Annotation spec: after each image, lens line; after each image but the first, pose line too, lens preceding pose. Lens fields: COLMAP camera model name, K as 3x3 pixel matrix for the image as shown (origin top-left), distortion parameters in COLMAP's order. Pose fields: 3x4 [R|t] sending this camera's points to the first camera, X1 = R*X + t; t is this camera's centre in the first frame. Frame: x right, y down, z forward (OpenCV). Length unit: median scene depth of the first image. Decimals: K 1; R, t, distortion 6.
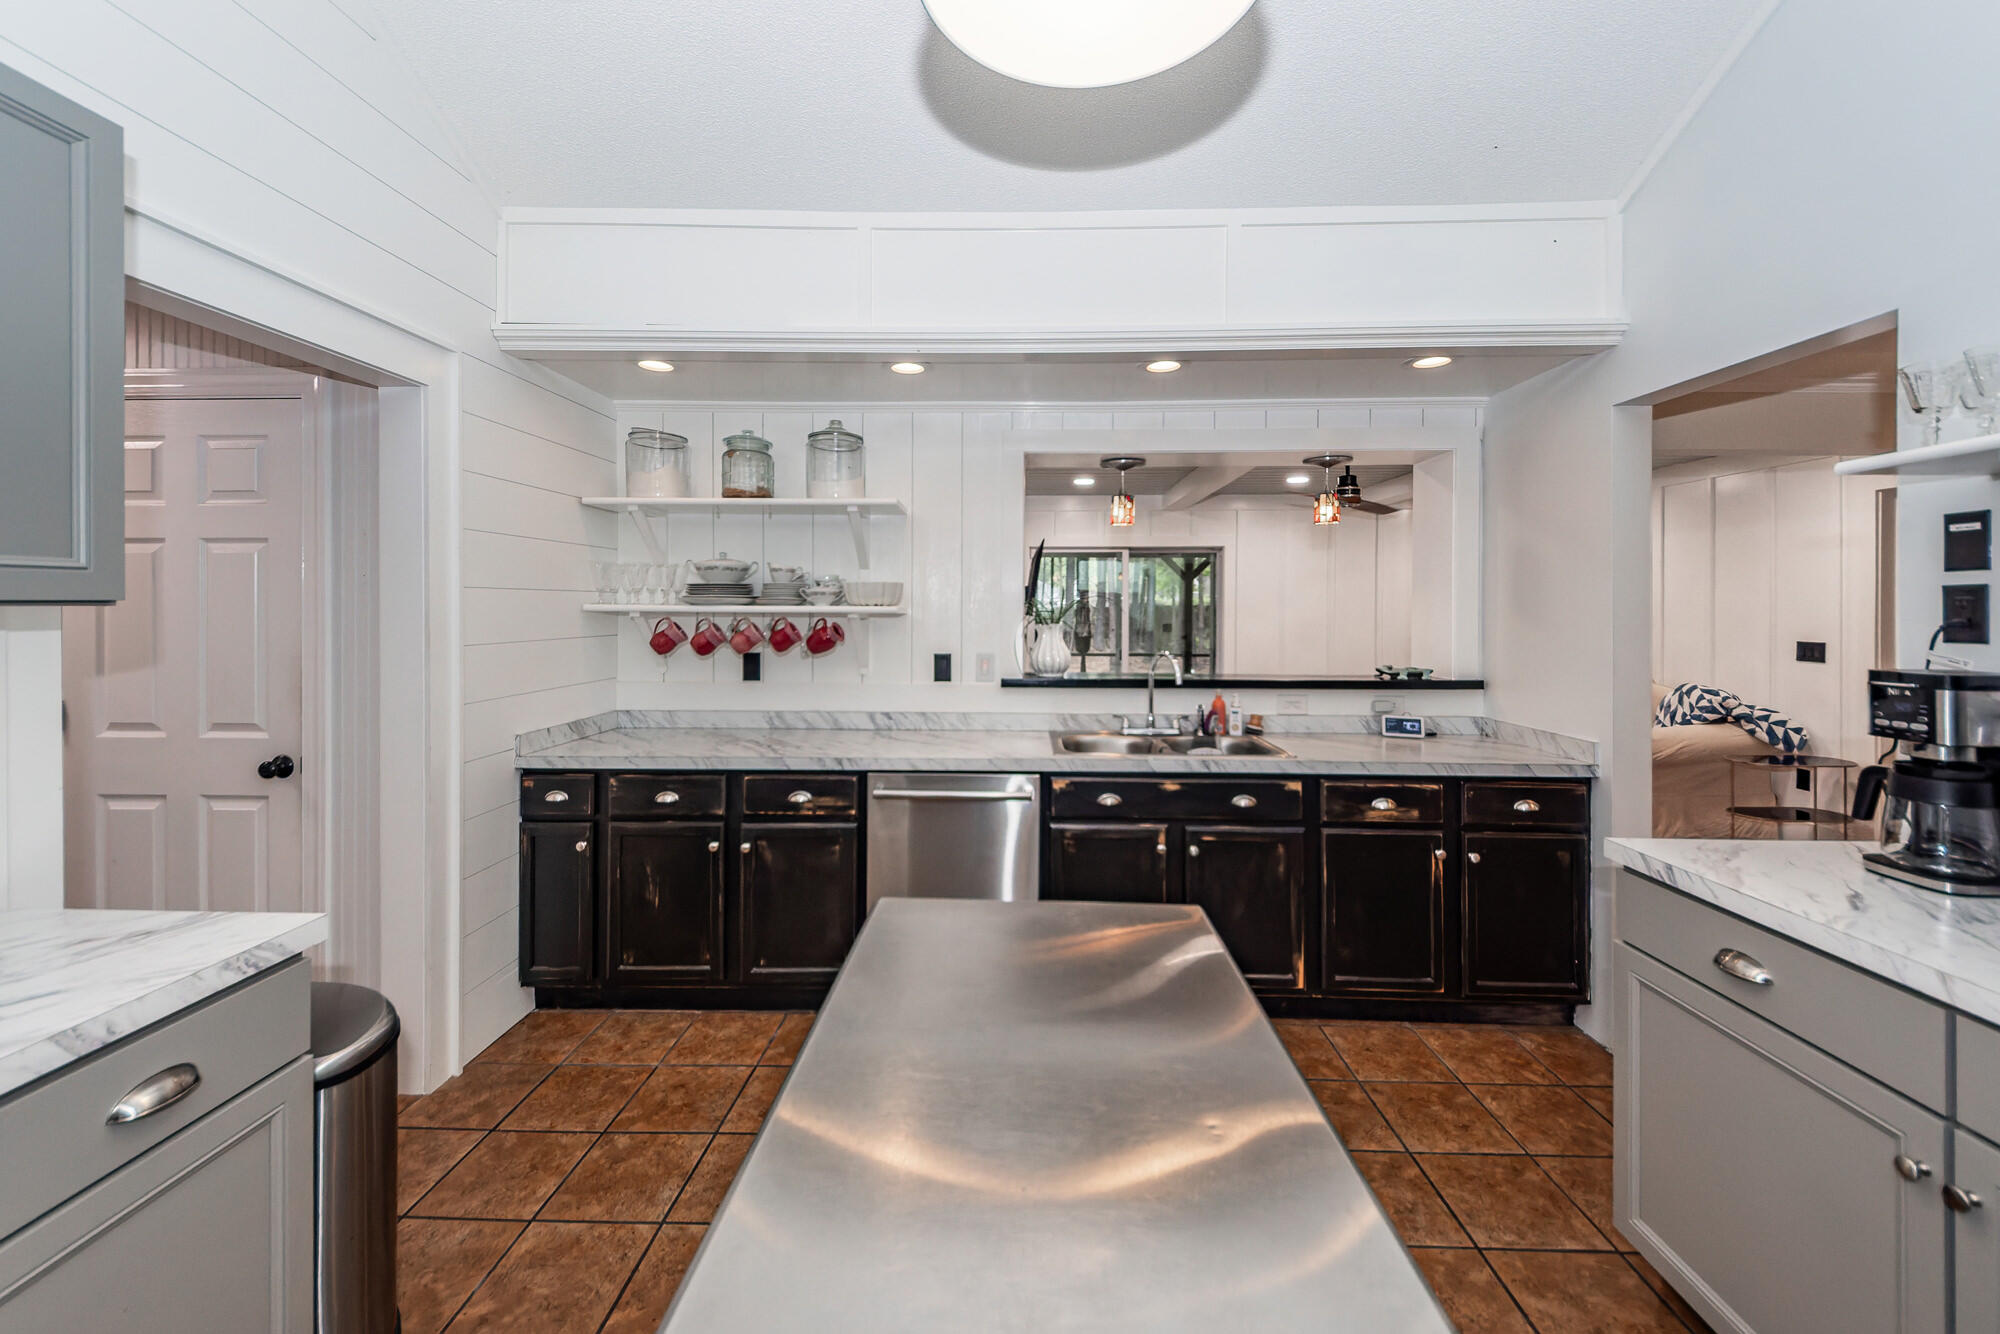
lens RADIAL K [[807.3, 0, 973.8], [0, 807.3, 612.0], [0, 0, 1]] dist [0.000367, -0.000380]
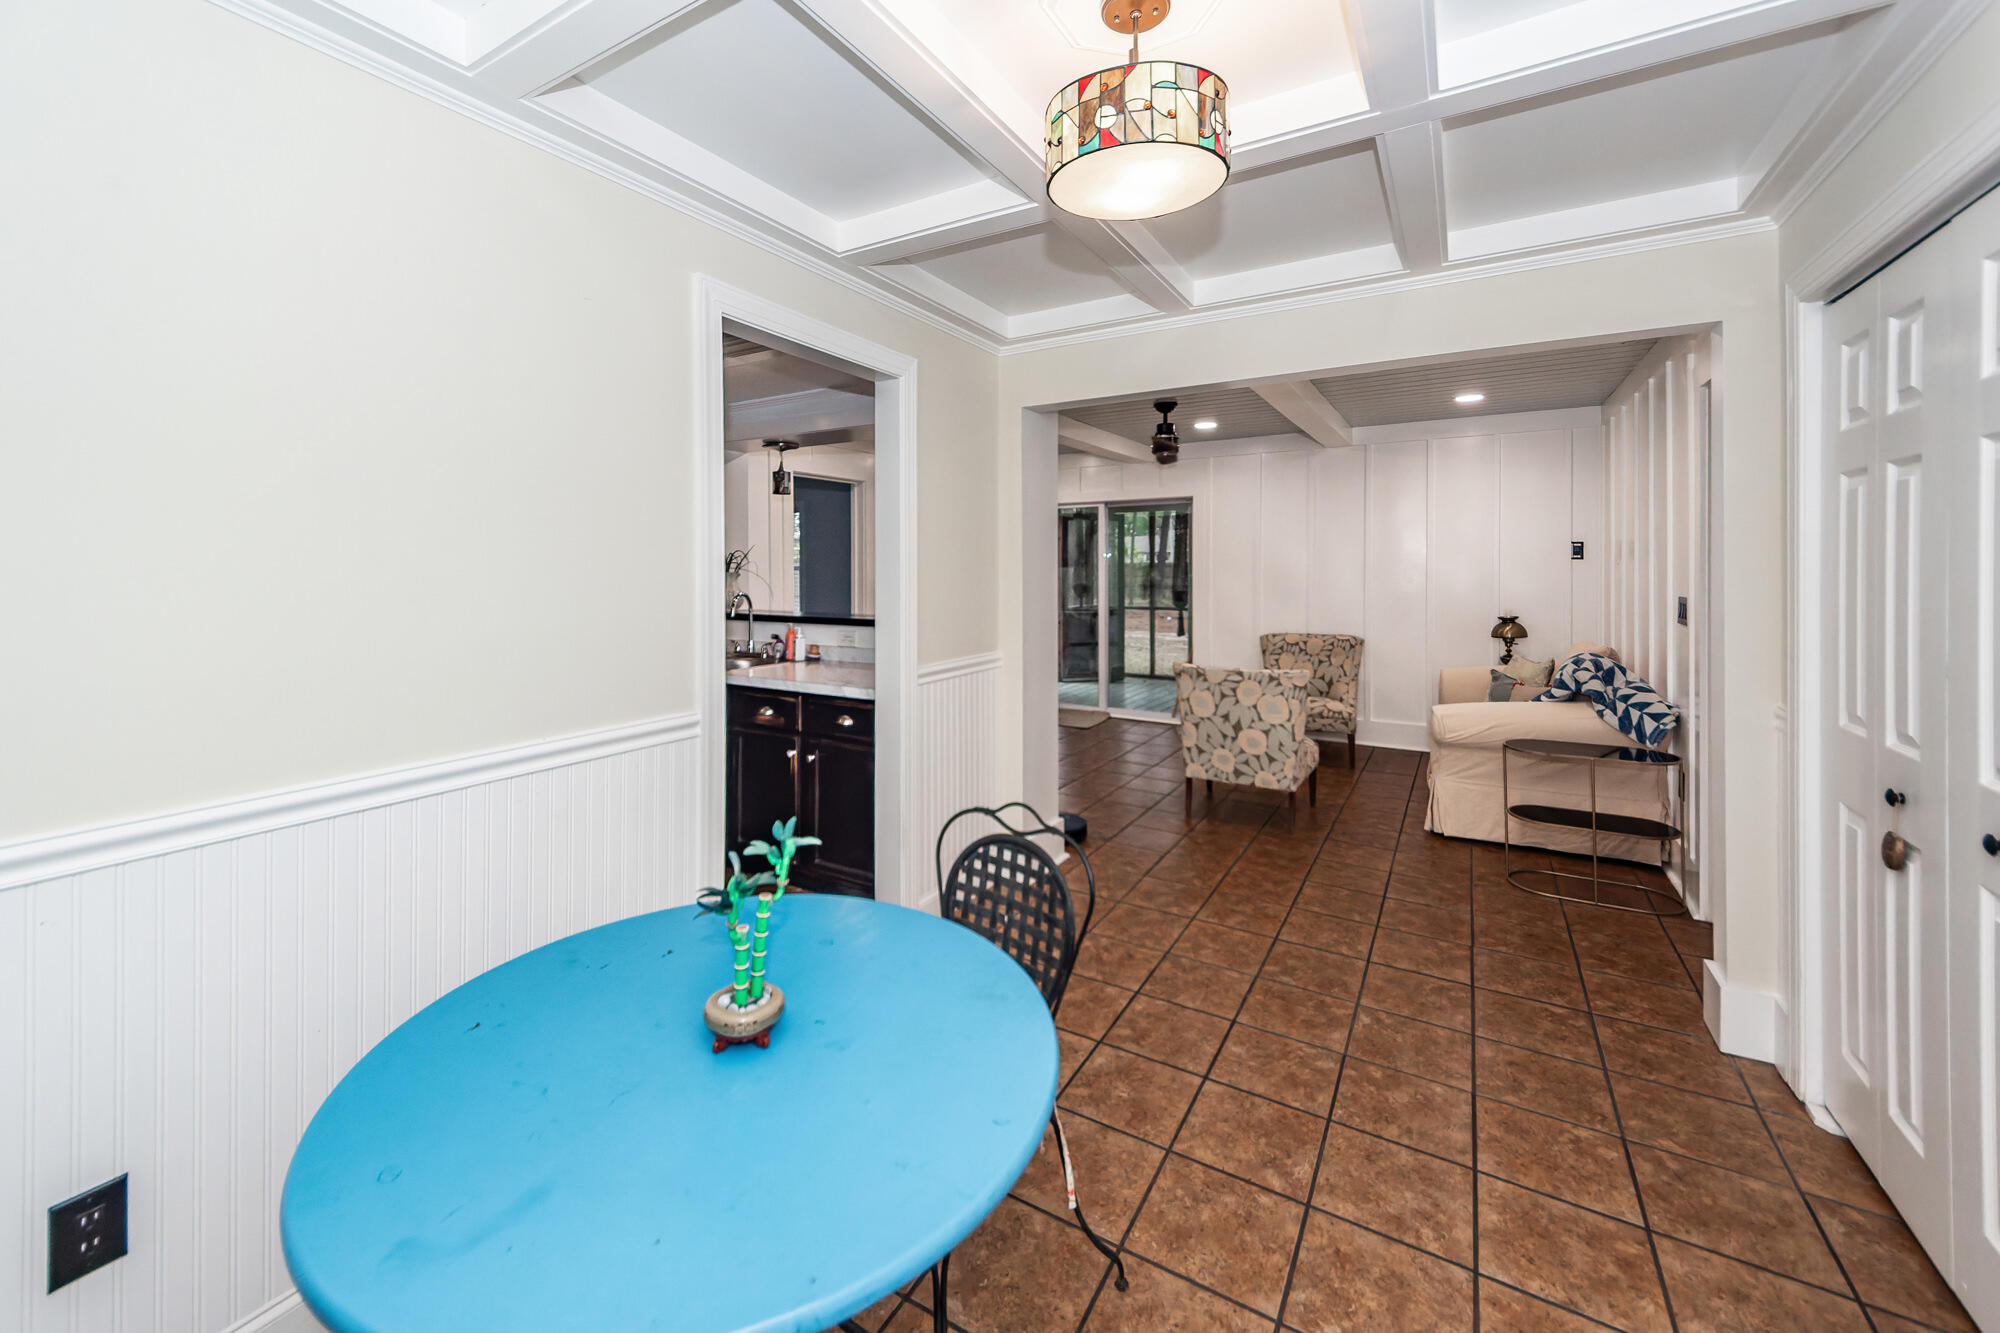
lens RADIAL K [[807.3, 0, 933.0], [0, 807.3, 567.3], [0, 0, 1]] dist [0.000367, -0.000380]
pose [[0.869973, -0.003957, -0.493083, 0.780598], [0.001330, 0.999983, -0.005678, 0.011394], [0.493097, 0.004284, 0.869964, 0.016182]]
